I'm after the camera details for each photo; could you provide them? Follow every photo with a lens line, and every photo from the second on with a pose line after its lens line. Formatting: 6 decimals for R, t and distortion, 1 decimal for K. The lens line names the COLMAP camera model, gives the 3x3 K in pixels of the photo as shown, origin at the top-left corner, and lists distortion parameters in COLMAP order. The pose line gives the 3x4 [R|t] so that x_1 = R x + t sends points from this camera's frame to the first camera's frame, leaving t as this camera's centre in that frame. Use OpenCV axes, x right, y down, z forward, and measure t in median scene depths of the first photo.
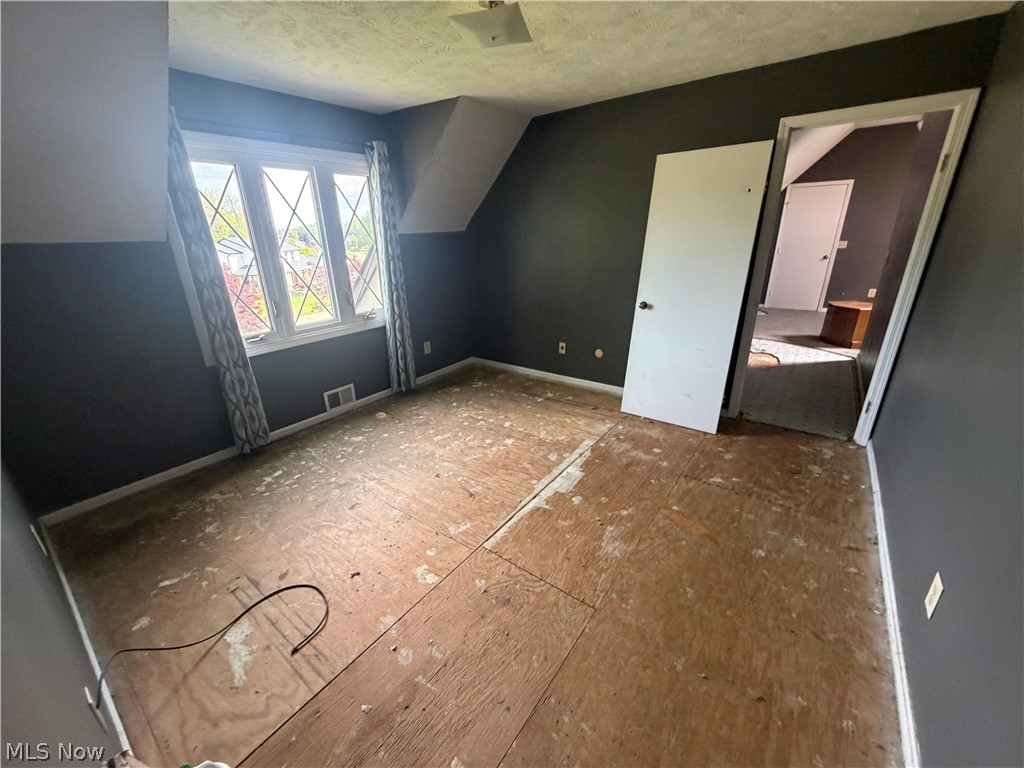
lens RADIAL K [[411.1, 0, 514.9], [0, 411.1, 387.3], [0, 0, 1]] dist [-0.000385, 0.000748]
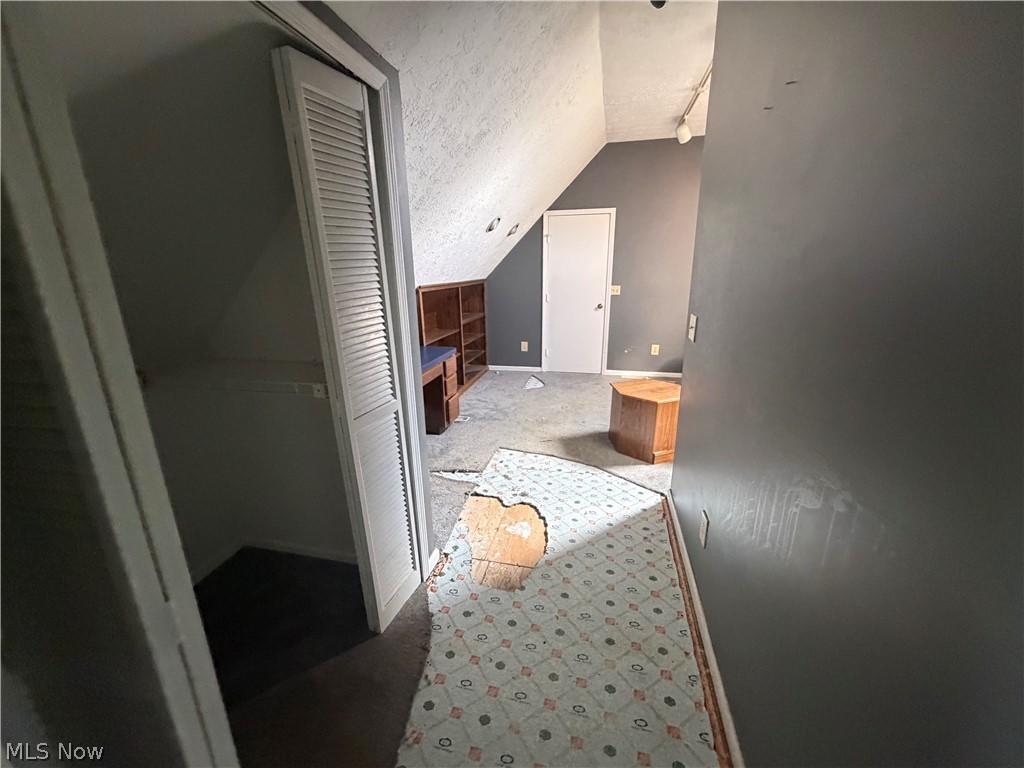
lens RADIAL K [[411.1, 0, 511.0], [0, 411.1, 382.6], [0, 0, 1]] dist [-0.000385, 0.000748]
pose [[0.918898, -0.101859, 0.381118, 0.315349], [0.136825, 0.988412, -0.065728, -0.156084], [-0.370007, 0.112544, 0.922187, 0.394665]]
